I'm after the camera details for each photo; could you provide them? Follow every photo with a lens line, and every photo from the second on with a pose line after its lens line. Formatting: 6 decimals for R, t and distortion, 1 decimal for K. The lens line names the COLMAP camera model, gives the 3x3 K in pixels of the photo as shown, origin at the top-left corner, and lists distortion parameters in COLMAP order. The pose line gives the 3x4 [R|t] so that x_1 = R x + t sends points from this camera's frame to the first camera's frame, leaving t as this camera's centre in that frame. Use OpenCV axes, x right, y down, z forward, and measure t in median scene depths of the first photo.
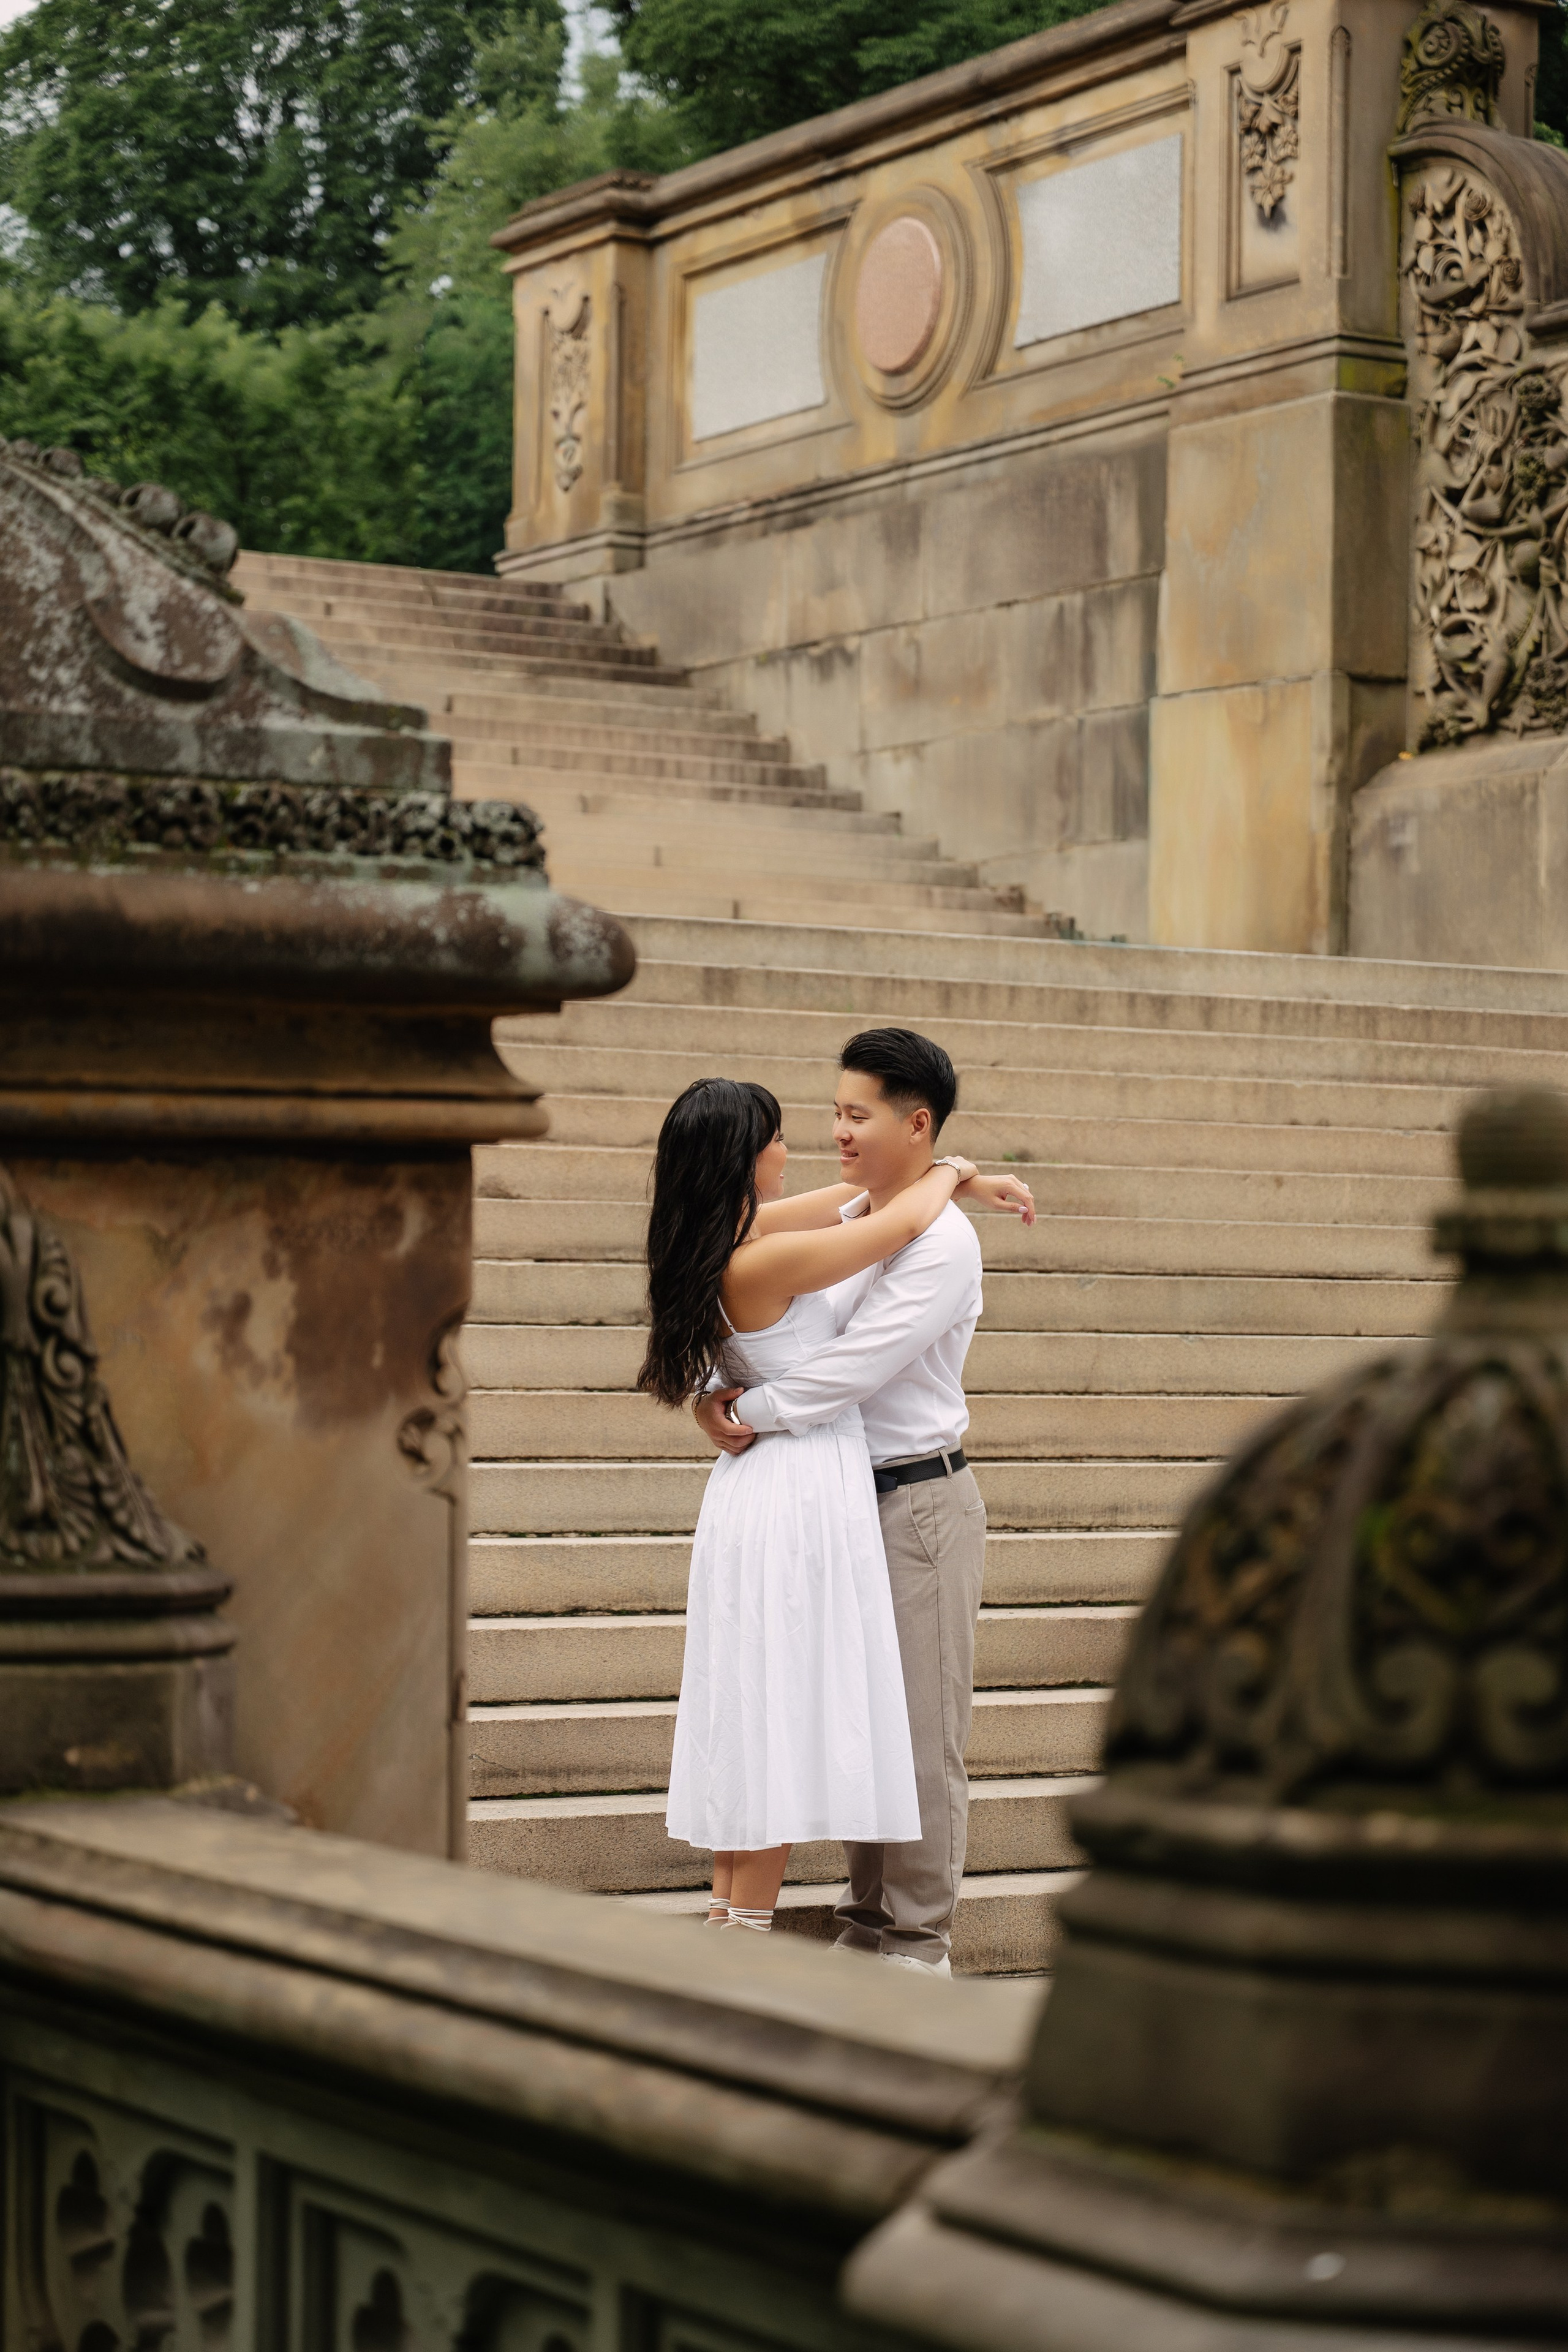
lens RADIAL K [[5035.5, 0, 786.6], [0, 5035.5, 1196.7], [0, 0, 1]] dist [-0.009297, 0.000000]
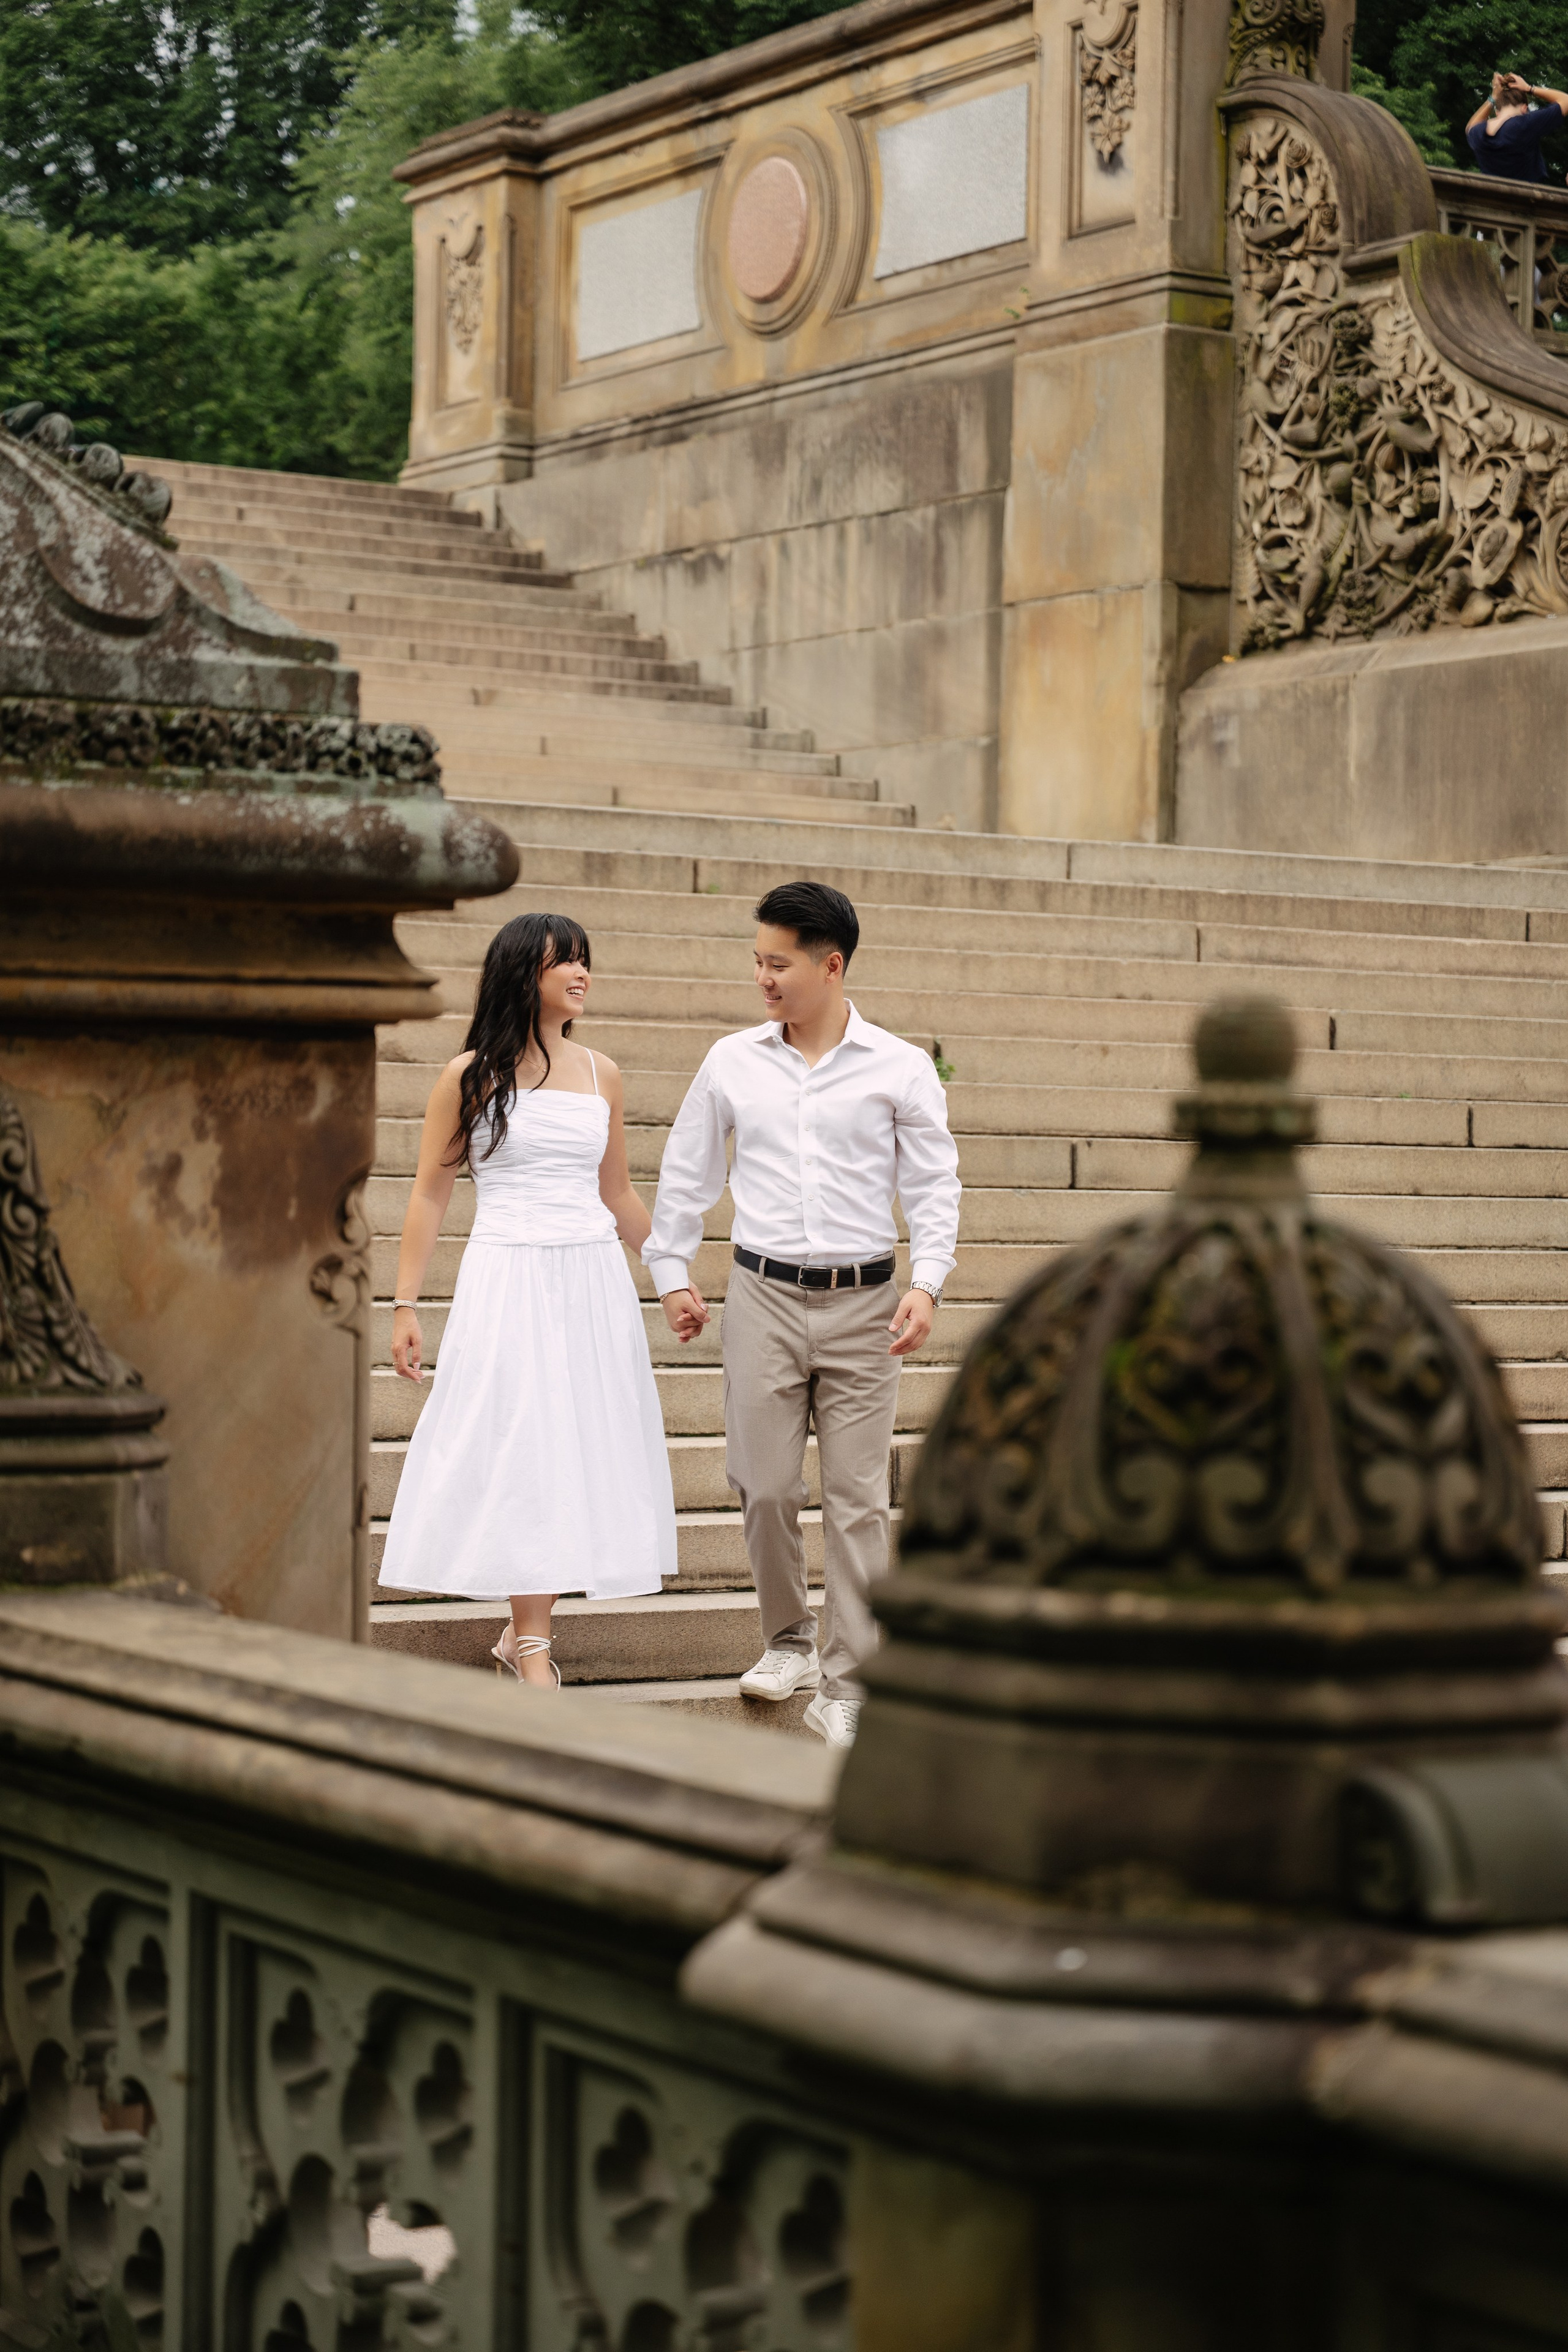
lens RADIAL K [[5035.5, 0, 774.0], [0, 5035.5, 1158.6], [0, 0, 1]] dist [-0.009297, 0.000000]
pose [[0.999809, 0.005122, 0.018839, 0.006861], [-0.005580, 0.999689, 0.024291, -0.008317], [-0.018708, -0.024392, 0.999527, -0.149050]]
